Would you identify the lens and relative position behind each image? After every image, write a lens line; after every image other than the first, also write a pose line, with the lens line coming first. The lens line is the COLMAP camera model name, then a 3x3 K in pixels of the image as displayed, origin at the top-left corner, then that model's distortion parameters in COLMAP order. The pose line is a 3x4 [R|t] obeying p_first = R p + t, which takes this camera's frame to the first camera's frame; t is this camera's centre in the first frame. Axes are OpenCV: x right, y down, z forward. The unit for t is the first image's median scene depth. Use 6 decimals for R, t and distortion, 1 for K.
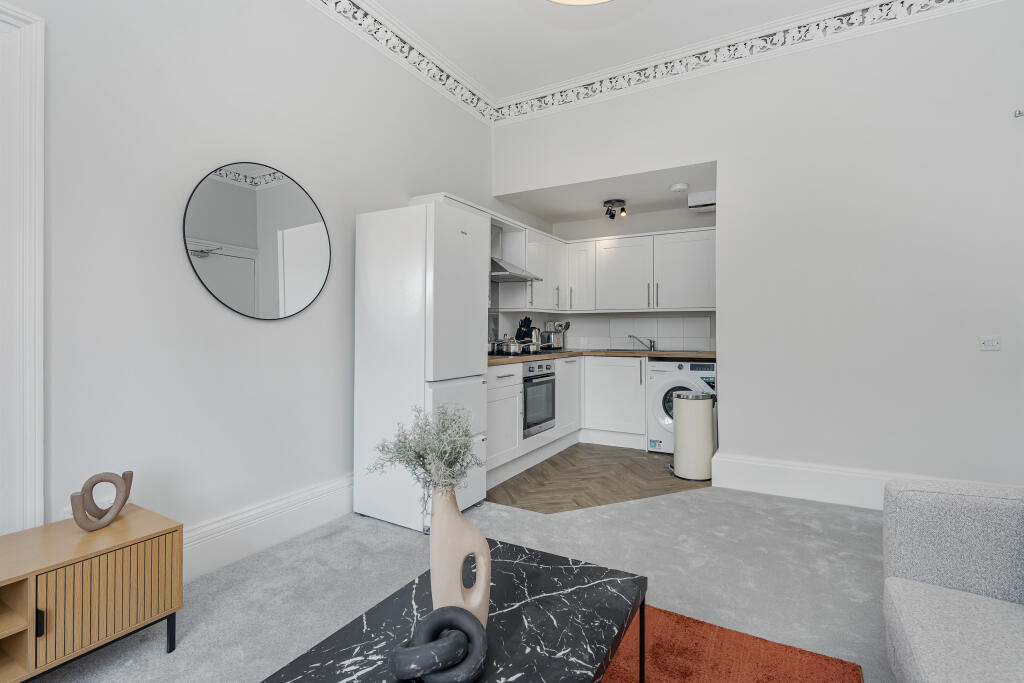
lens RADIAL K [[476.8, 0, 512.0], [0, 476.8, 341.5], [0, 0, 1]] dist [-0.001161, -0.000210]
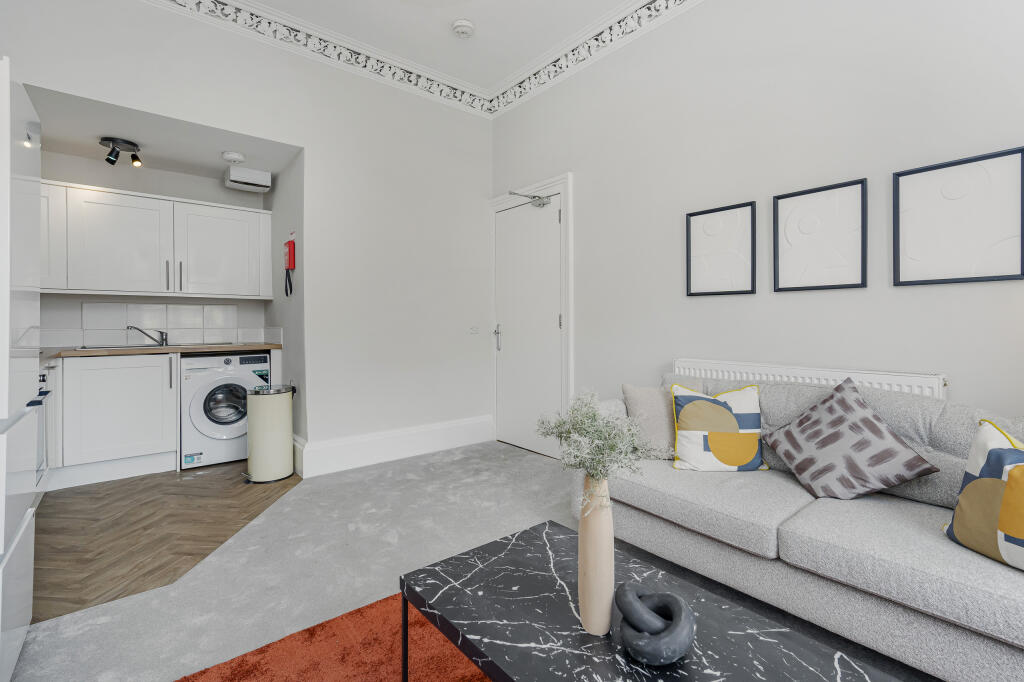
lens RADIAL K [[470.5, 0, 516.2], [0, 470.5, 332.6], [0, 0, 1]] dist [0.016450, 0.000153]
pose [[0.365039, -0.019599, 0.930786, -0.320749], [0.019266, 0.999723, 0.013495, -0.001775], [-0.930793, 0.013006, 0.365315, 0.233784]]
